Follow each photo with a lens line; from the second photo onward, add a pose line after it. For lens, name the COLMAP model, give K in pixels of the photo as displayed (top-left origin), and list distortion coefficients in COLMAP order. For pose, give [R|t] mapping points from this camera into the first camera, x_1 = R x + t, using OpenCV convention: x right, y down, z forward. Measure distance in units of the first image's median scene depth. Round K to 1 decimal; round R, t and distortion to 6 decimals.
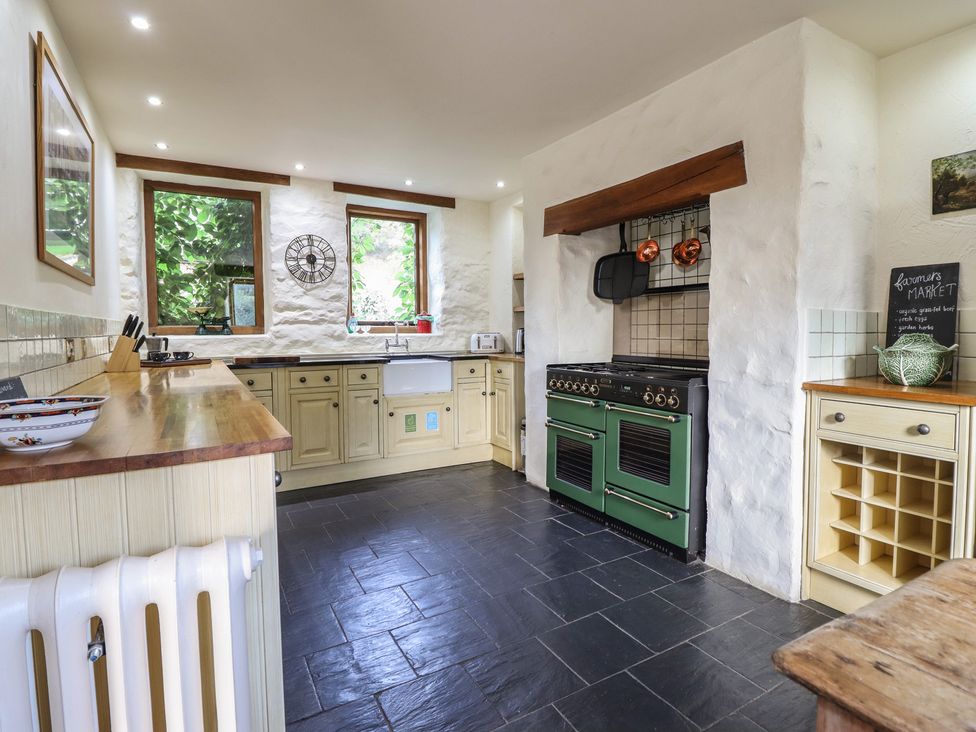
lens RADIAL K [[505.5, 0, 488.8], [0, 505.5, 352.5], [0, 0, 1]] dist [0.003279, -0.015609]
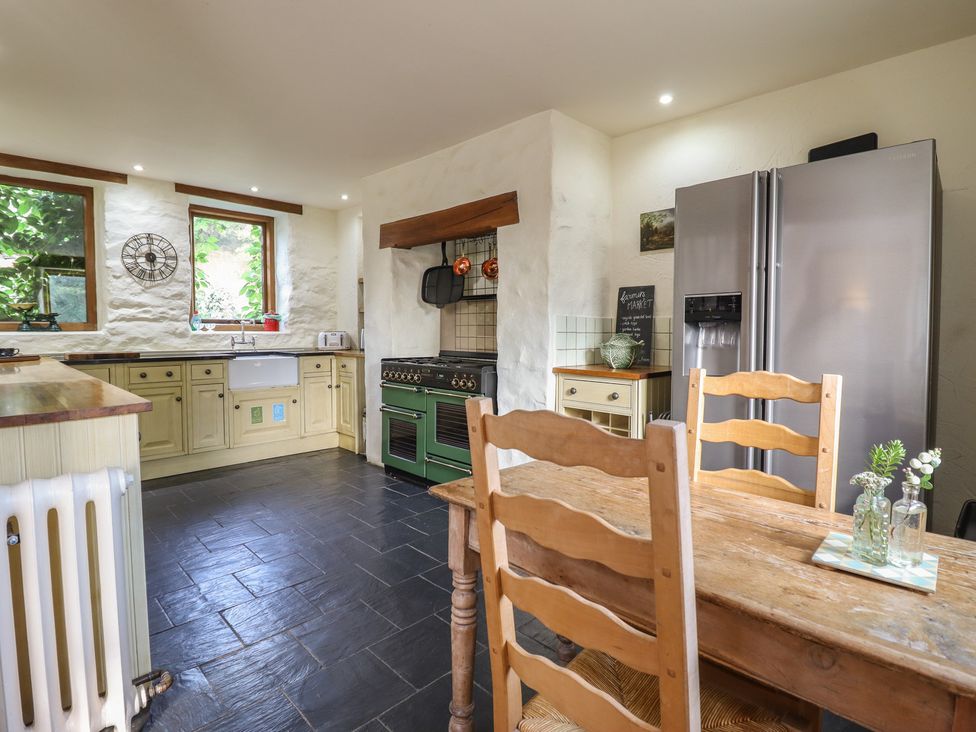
lens RADIAL K [[505.5, 0, 488.8], [0, 505.5, 352.5], [0, 0, 1]] dist [0.003279, -0.015609]
pose [[0.965273, -0.003844, 0.261213, 0.046765], [0.003591, 0.999993, 0.001447, 0.008566], [-0.261217, -0.000459, 0.965280, -0.187738]]
